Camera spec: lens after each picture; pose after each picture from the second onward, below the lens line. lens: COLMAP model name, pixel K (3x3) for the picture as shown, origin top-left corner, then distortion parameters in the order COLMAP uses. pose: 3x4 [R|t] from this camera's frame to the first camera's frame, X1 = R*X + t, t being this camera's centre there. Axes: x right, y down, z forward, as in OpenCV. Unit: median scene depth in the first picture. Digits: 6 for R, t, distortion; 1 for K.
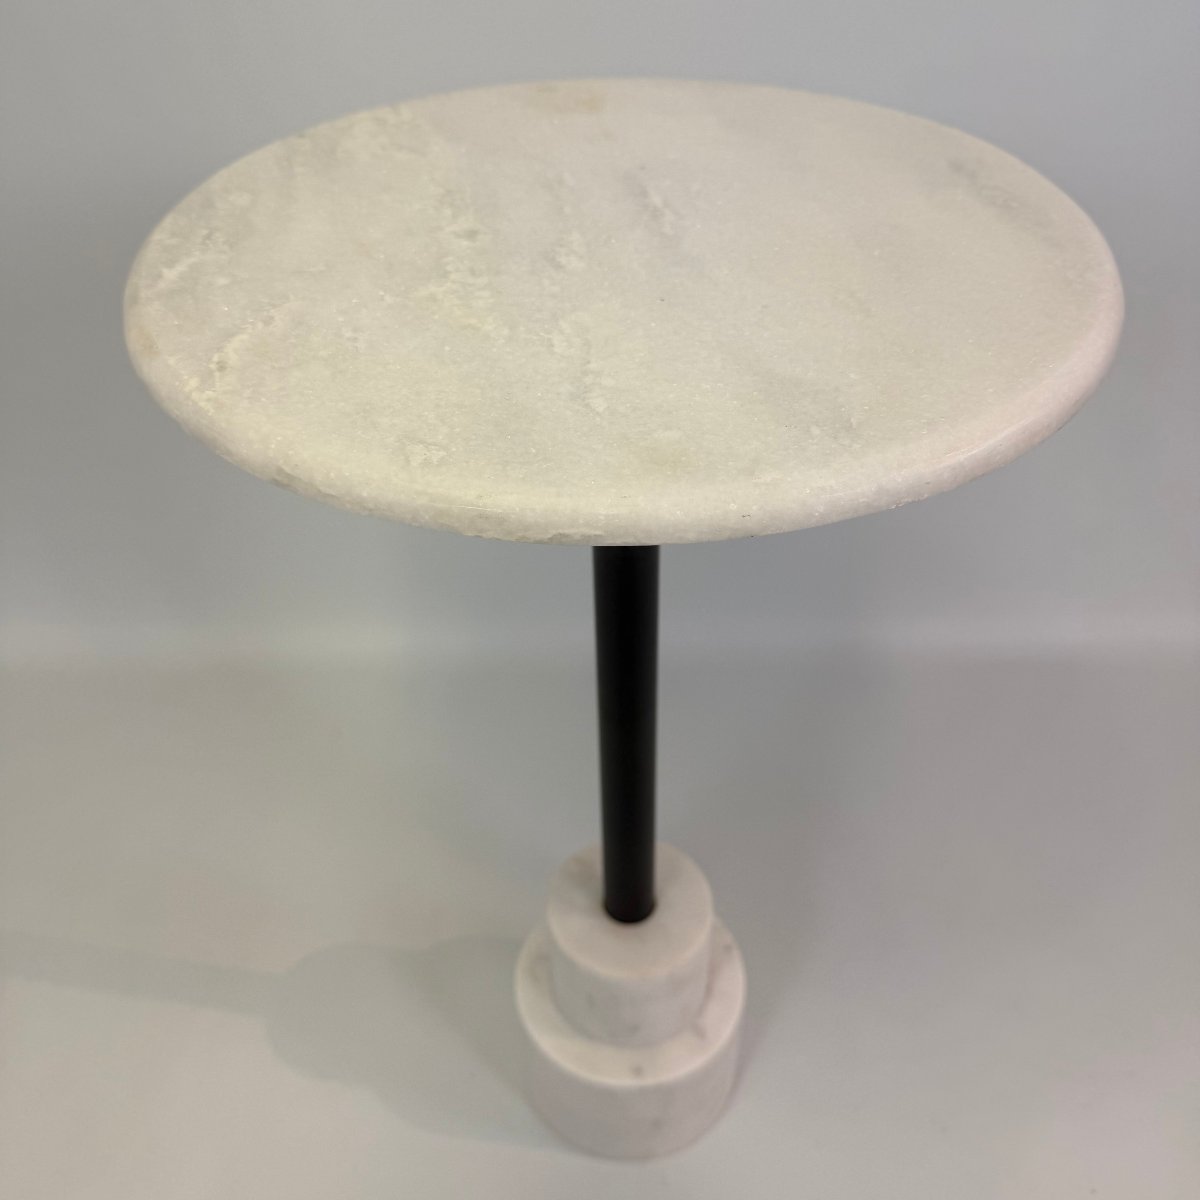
lens RADIAL K [[1150.4, 0, 600.0], [0, 1150.4, 600.0], [0, 0, 1]] dist [0.188238, -0.549462]
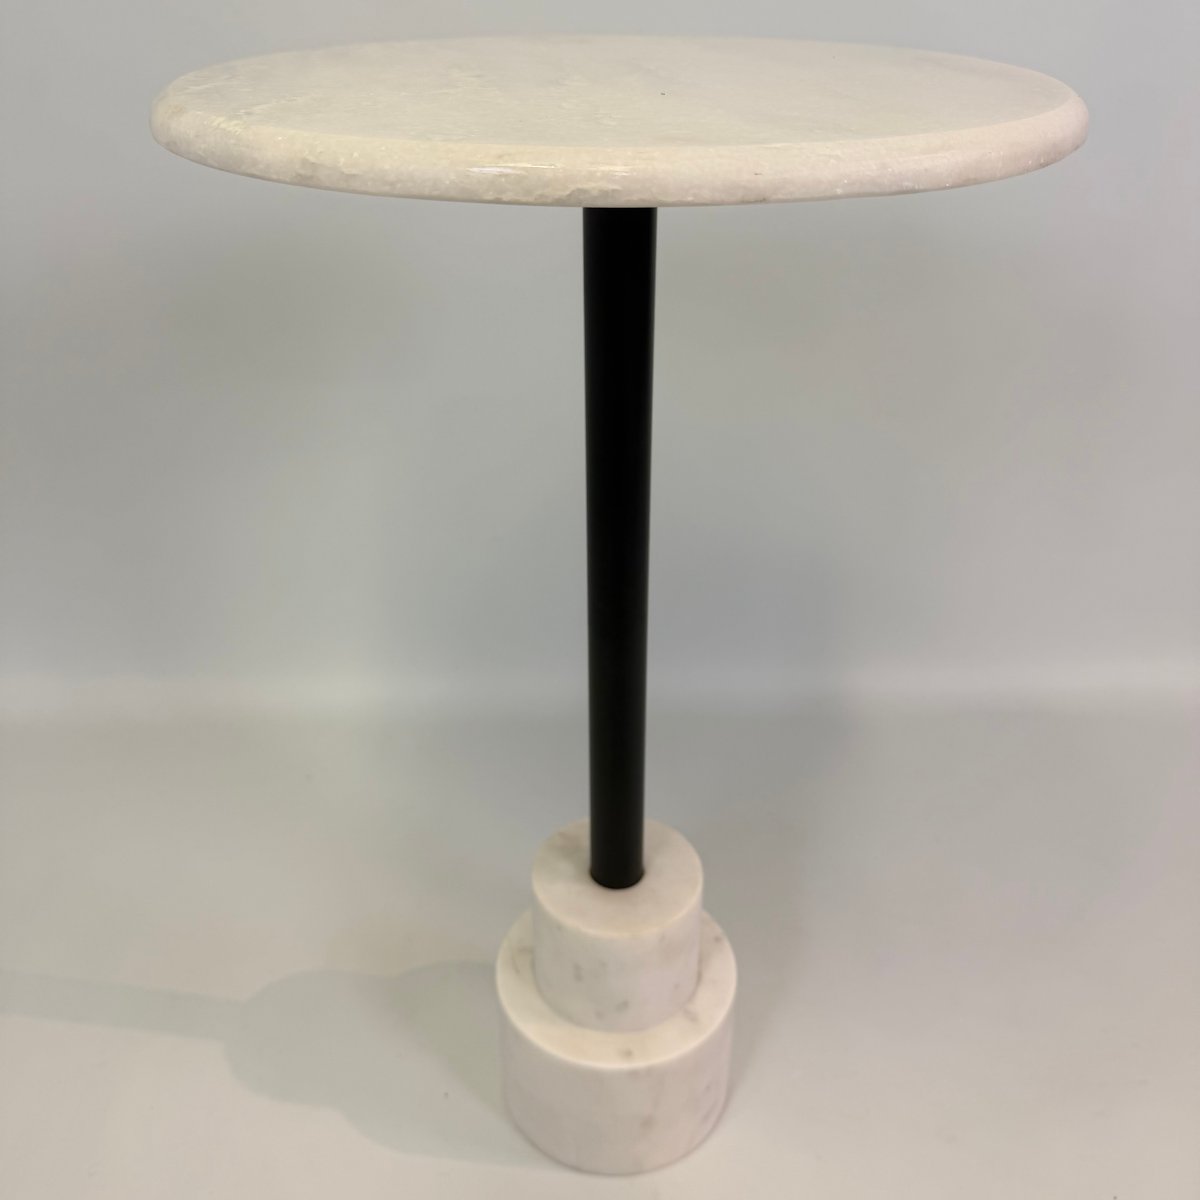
lens RADIAL K [[1150.4, 0, 600.0], [0, 1150.4, 600.0], [0, 0, 1]] dist [0.188238, -0.549462]
pose [[0.999433, 0.000188, 0.033669, -0.043778], [0.005509, 0.985593, -0.169044, 0.415445], [-0.033216, 0.169134, 0.985033, 0.033087]]
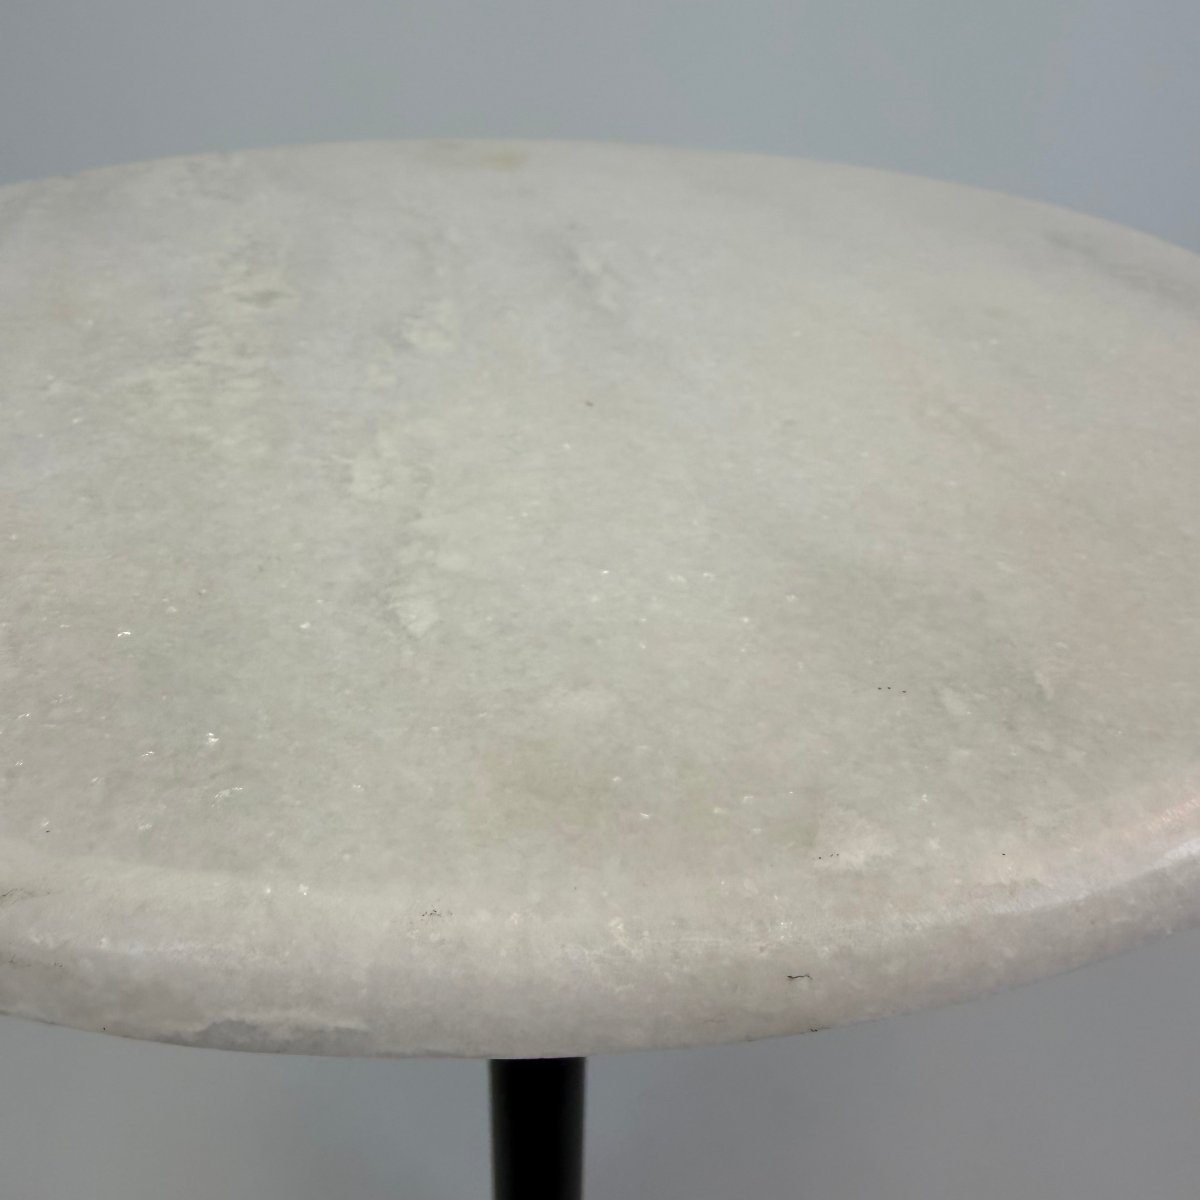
lens RADIAL K [[1150.4, 0, 596.7], [0, 1150.4, 517.1], [0, 0, 1]] dist [0.009811, 0.006031]
pose [[0.999031, 0.030311, 0.031917, 0.046596], [-0.023077, 0.978152, -0.206606, -0.114647], [-0.037482, 0.205669, 0.977903, 0.563336]]
